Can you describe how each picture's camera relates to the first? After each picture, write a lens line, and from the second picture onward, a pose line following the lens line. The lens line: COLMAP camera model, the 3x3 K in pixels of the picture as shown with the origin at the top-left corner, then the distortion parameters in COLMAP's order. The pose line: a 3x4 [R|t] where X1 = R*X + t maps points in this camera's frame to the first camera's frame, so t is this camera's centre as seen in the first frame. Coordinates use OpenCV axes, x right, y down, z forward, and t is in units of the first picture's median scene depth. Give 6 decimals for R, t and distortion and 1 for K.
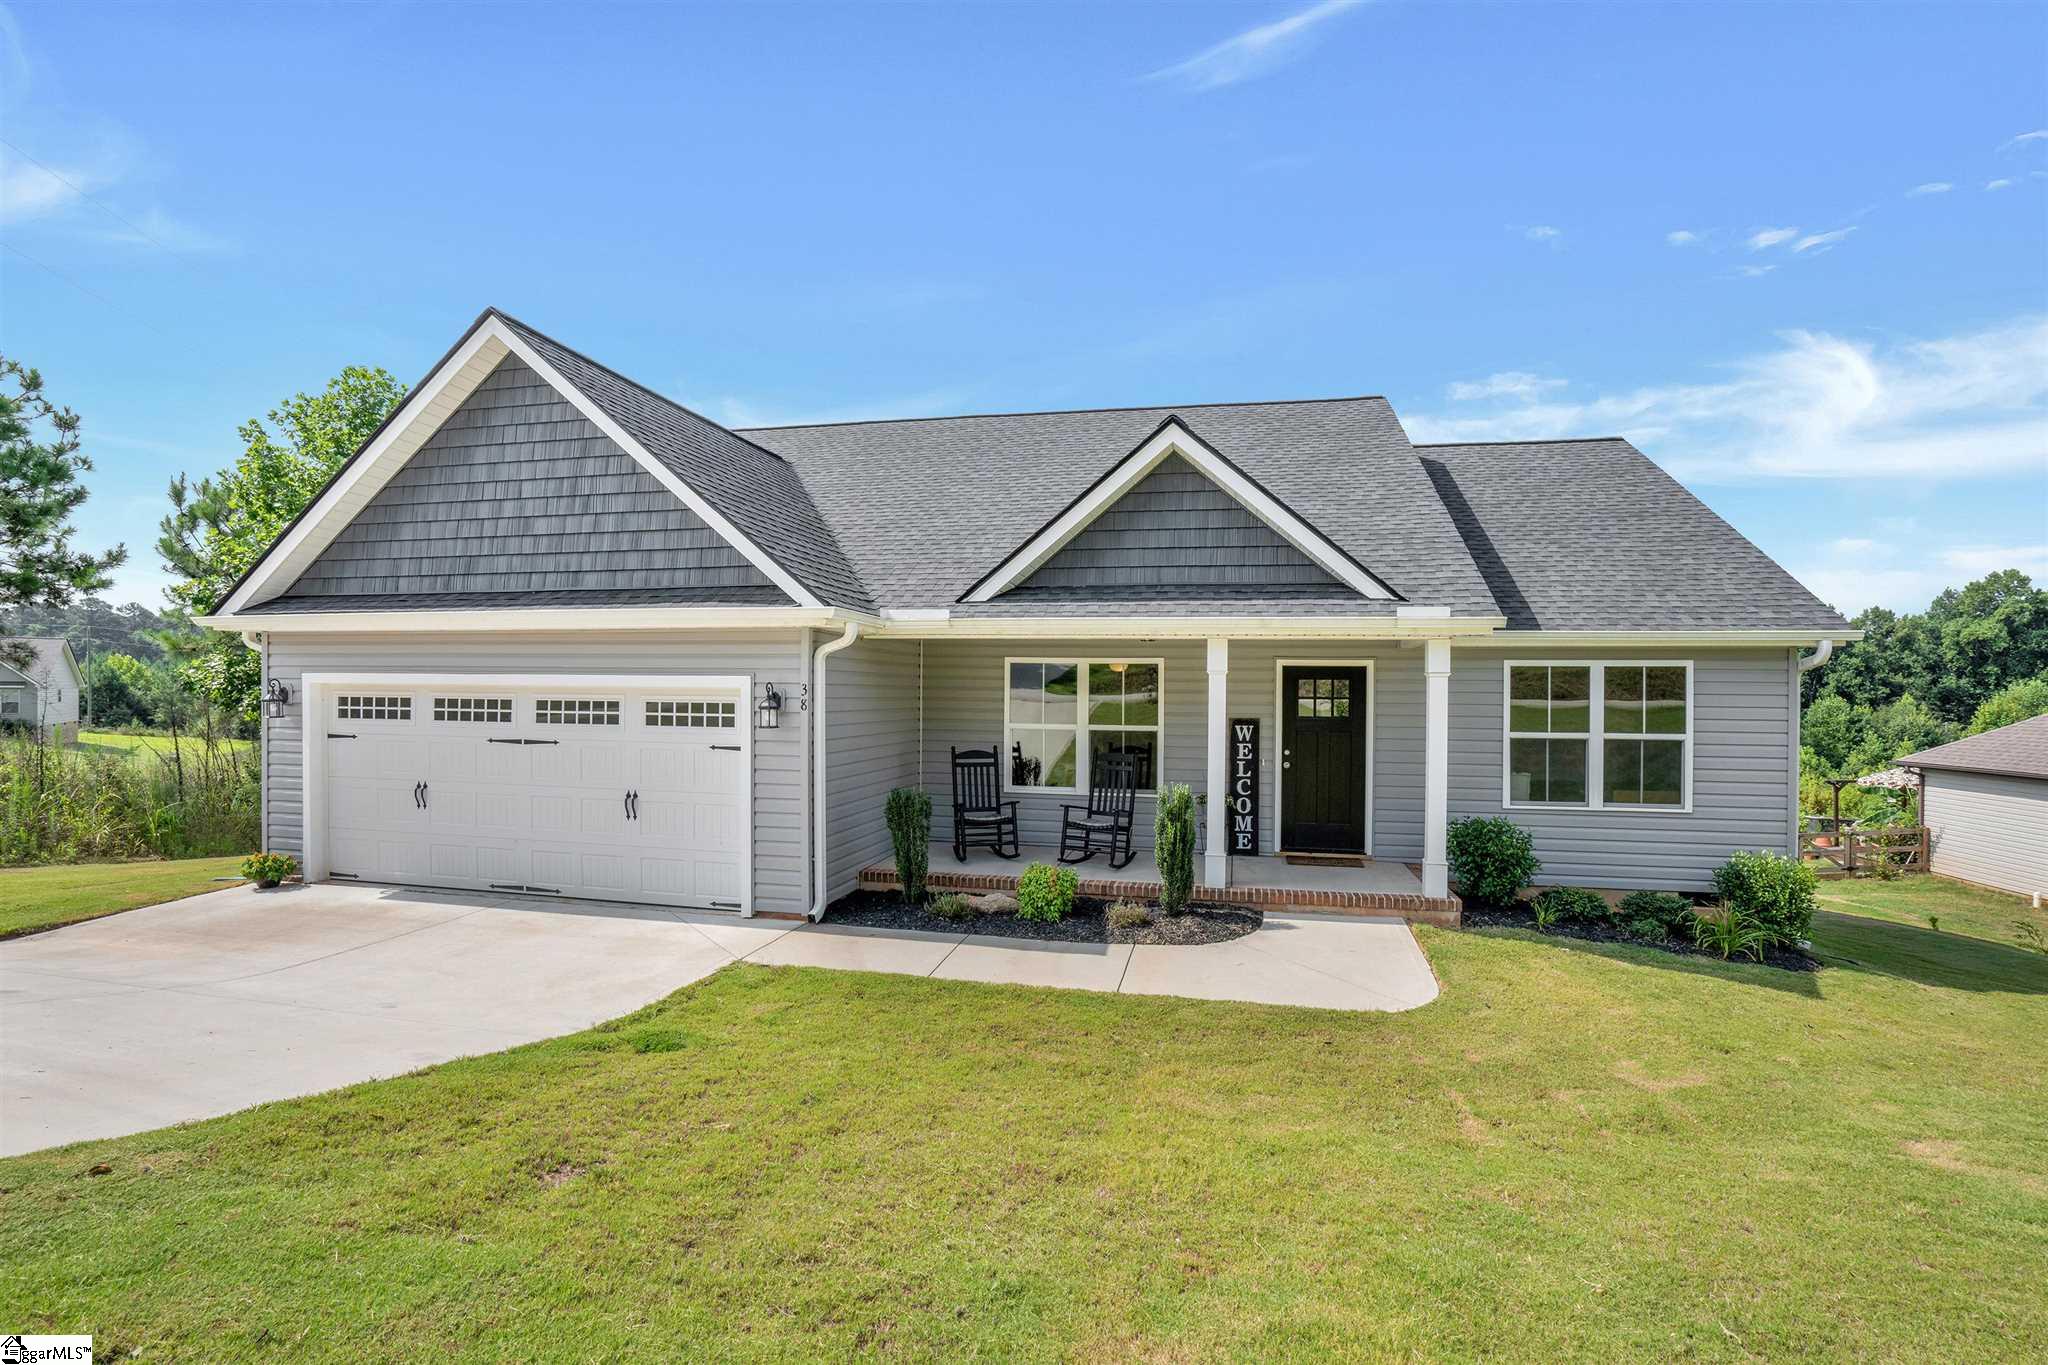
lens RADIAL K [[973.2, 0, 1028.2], [0, 973.2, 686.8], [0, 0, 1]] dist [-0.057623, 0.024040]
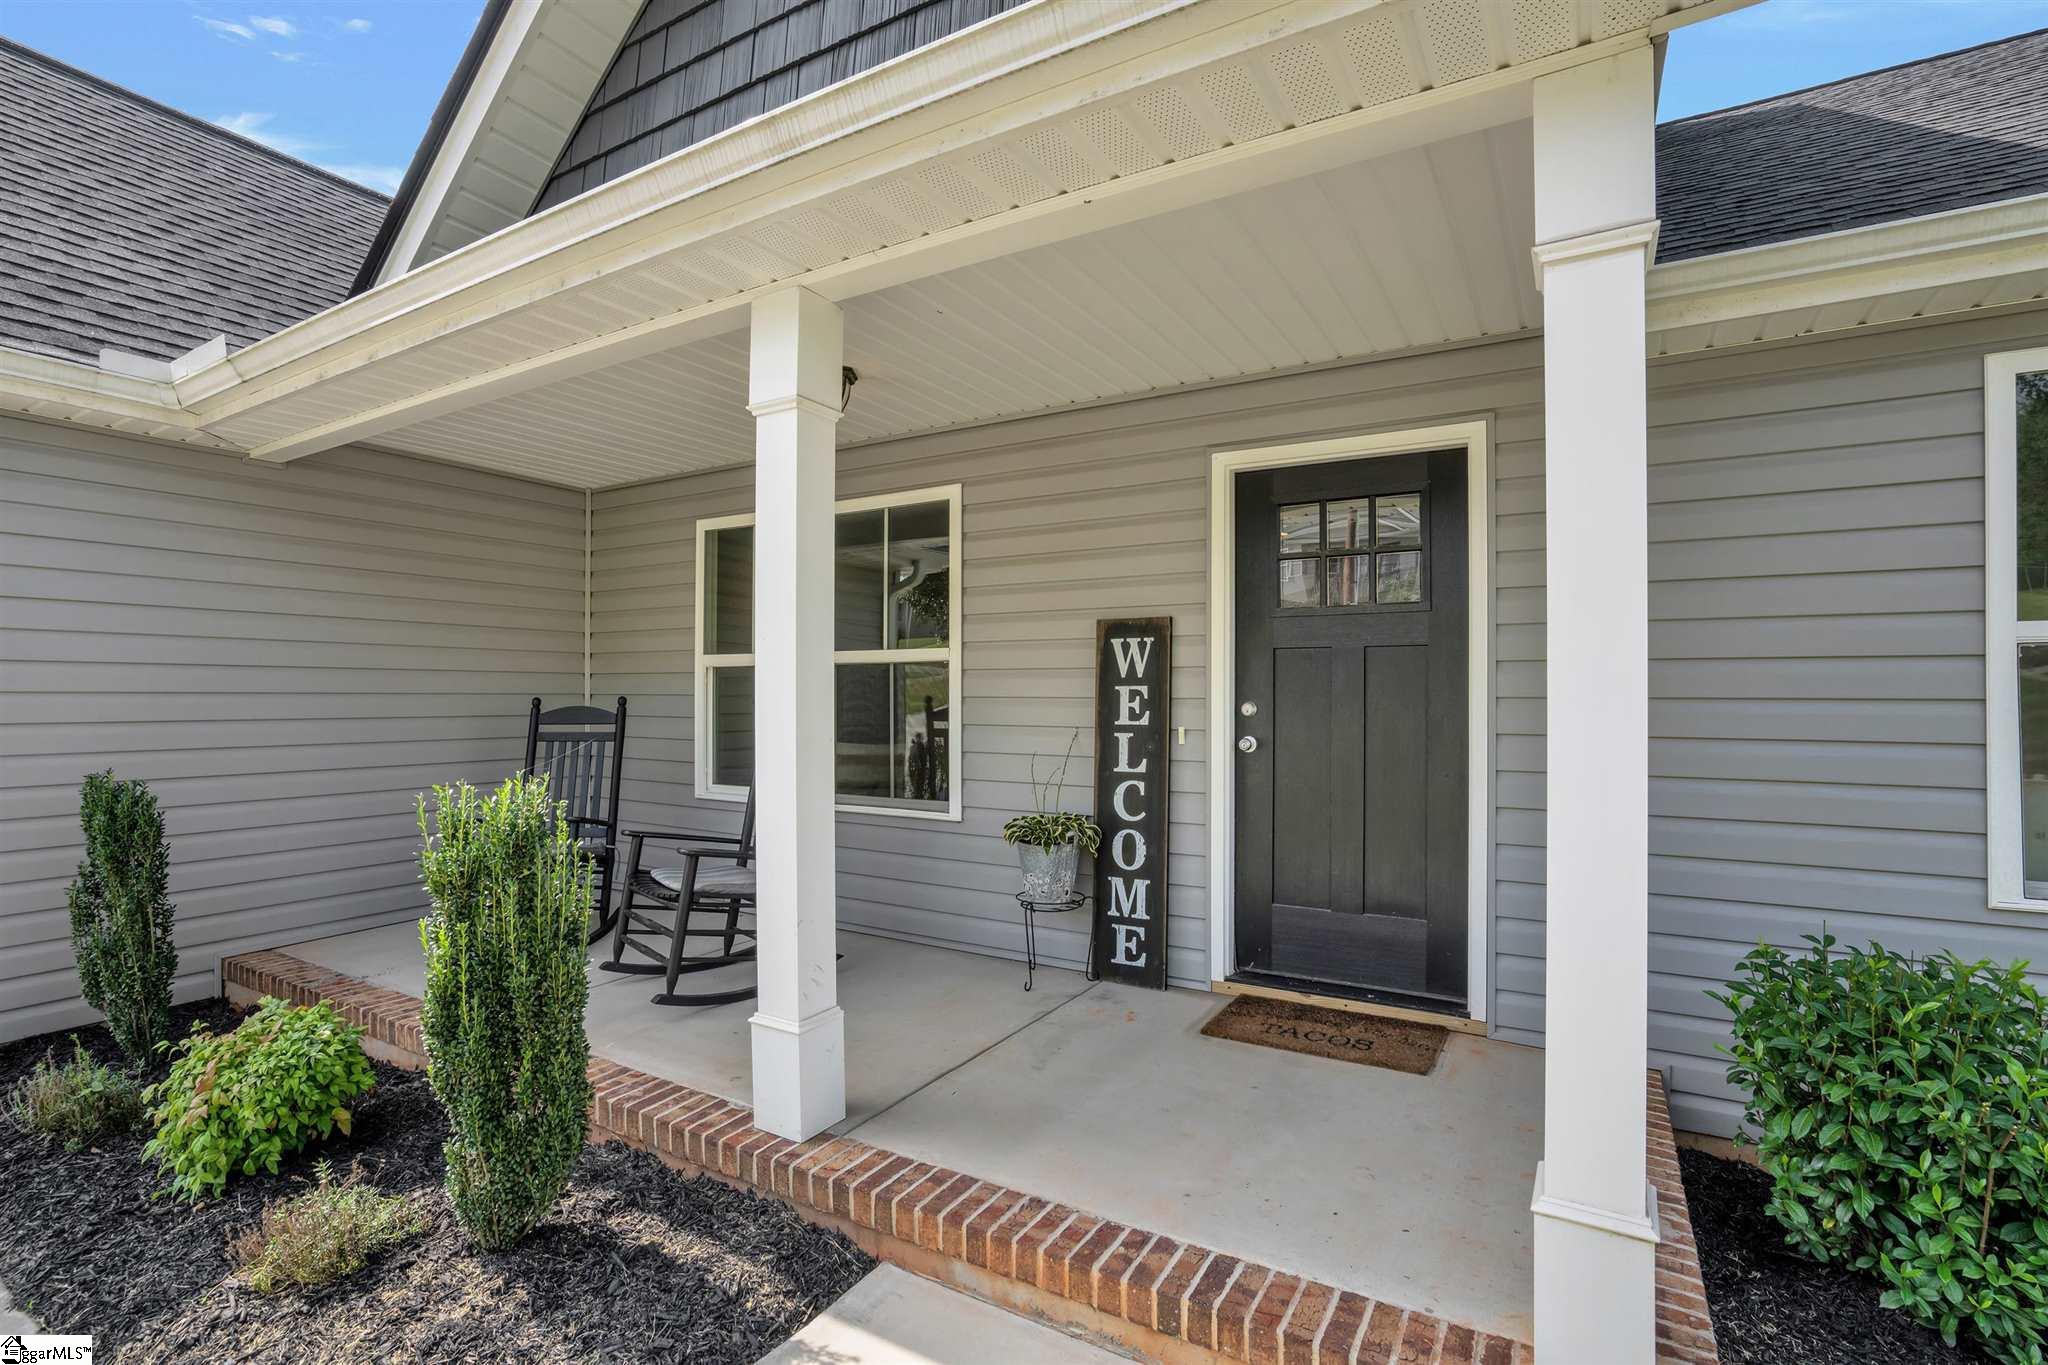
lens RADIAL K [[973.2, 0, 1028.2], [0, 973.2, 686.8], [0, 0, 1]] dist [-0.057623, 0.024040]
pose [[0.951590, -0.009448, -0.307224, 0.345306], [0.004817, 0.999863, -0.015829, 0.074408], [0.307332, 0.013583, 0.951505, 0.720871]]
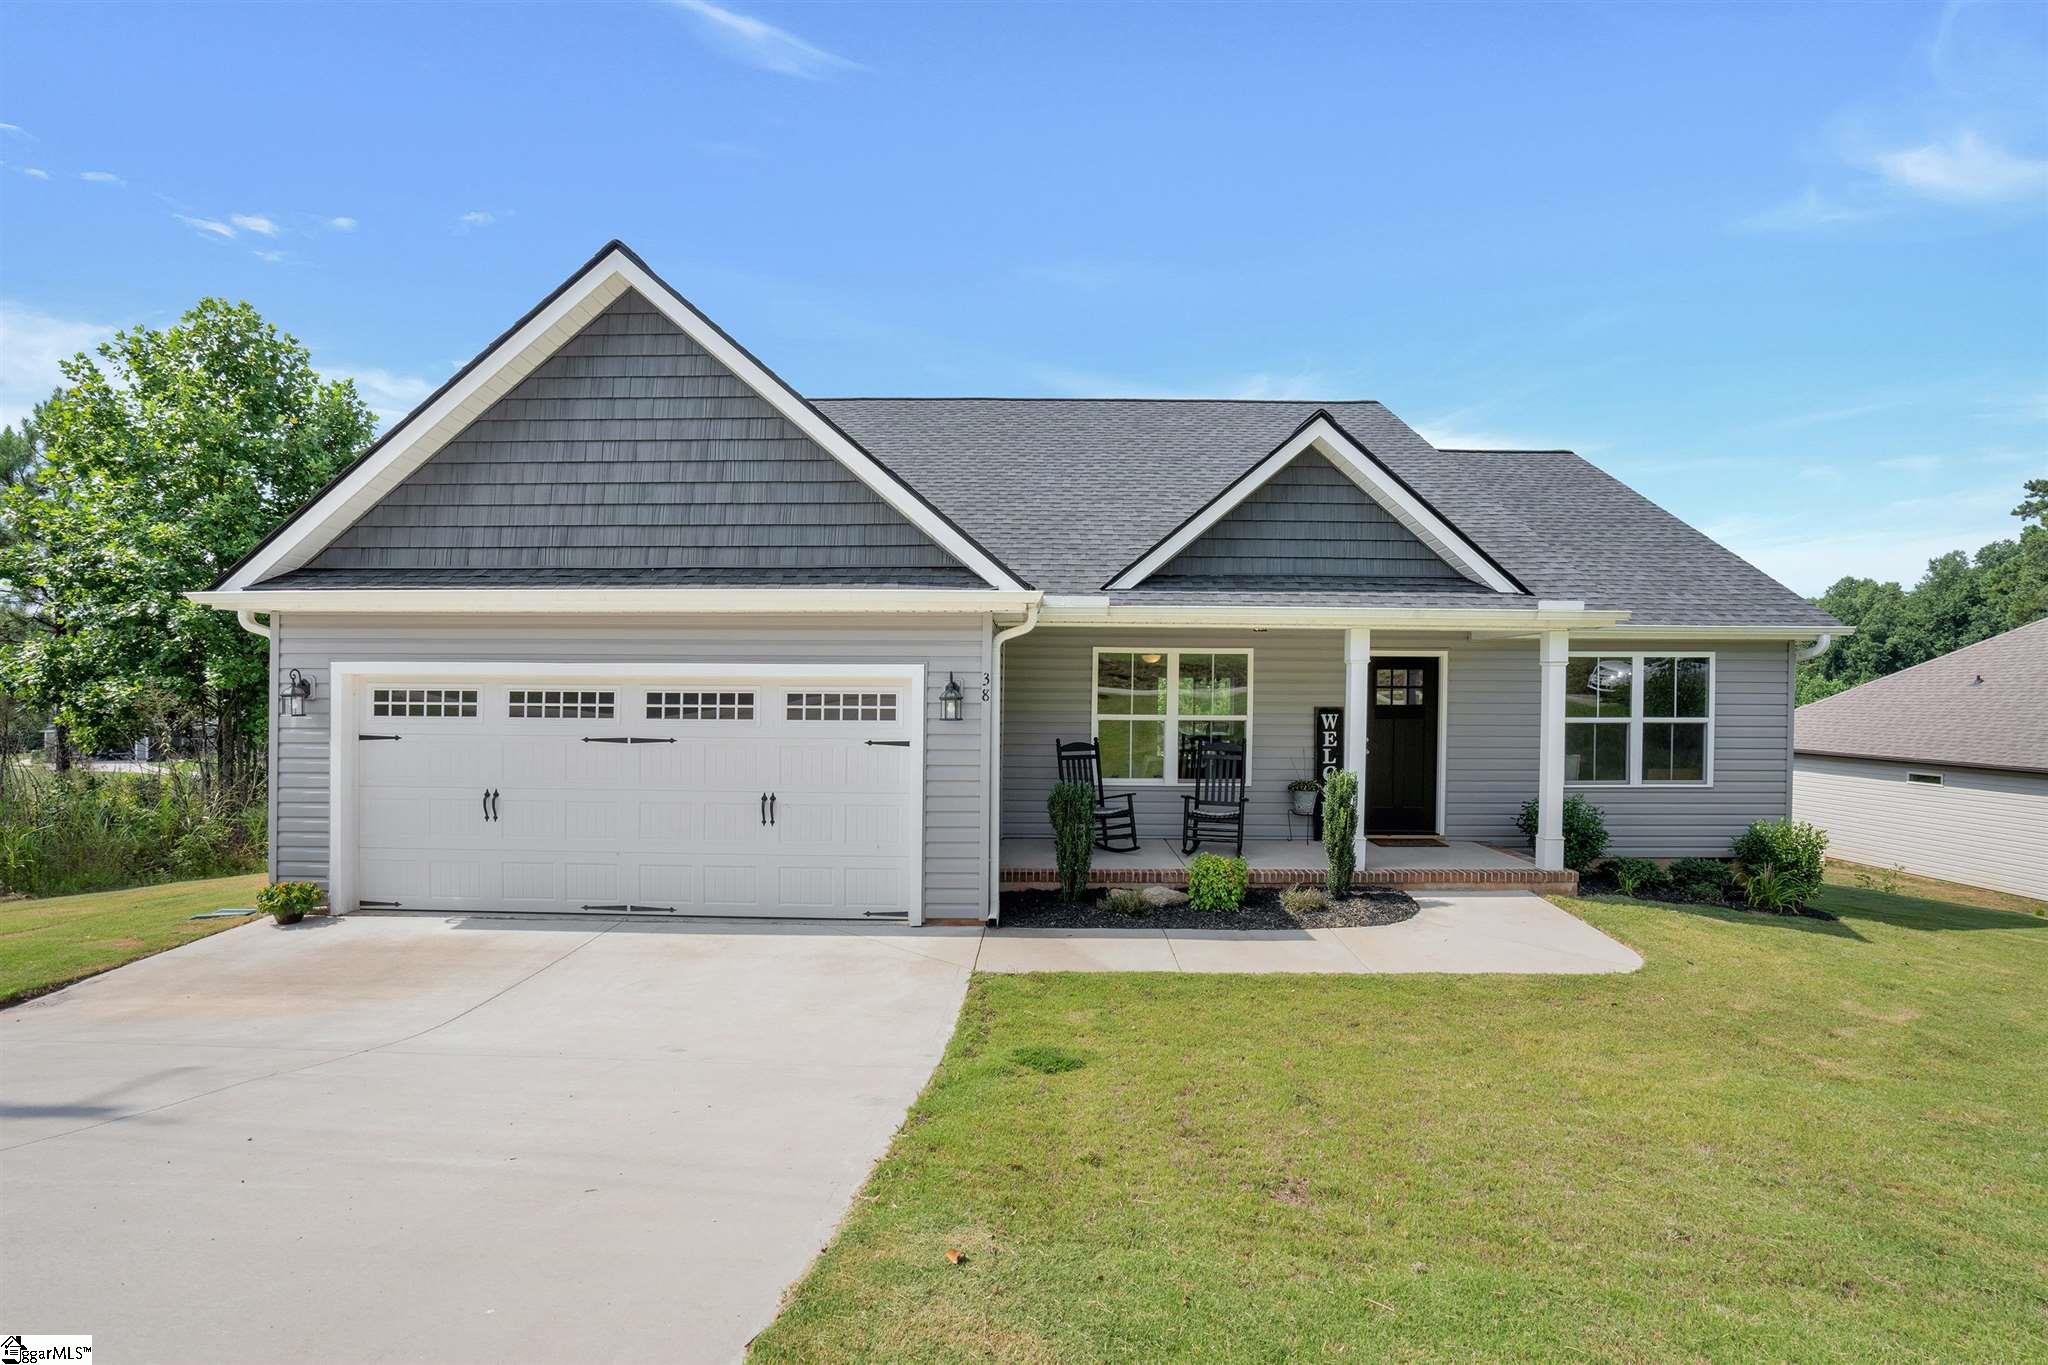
lens RADIAL K [[989.1, 0, 1015.0], [0, 989.1, 682.4], [0, 0, 1]] dist [-0.058748, 0.024006]
pose [[0.978176, -0.003407, 0.207749, -0.369476], [0.003547, 0.999994, -0.000301, 0.005997], [-0.207747, 0.001031, 0.978182, 0.054217]]
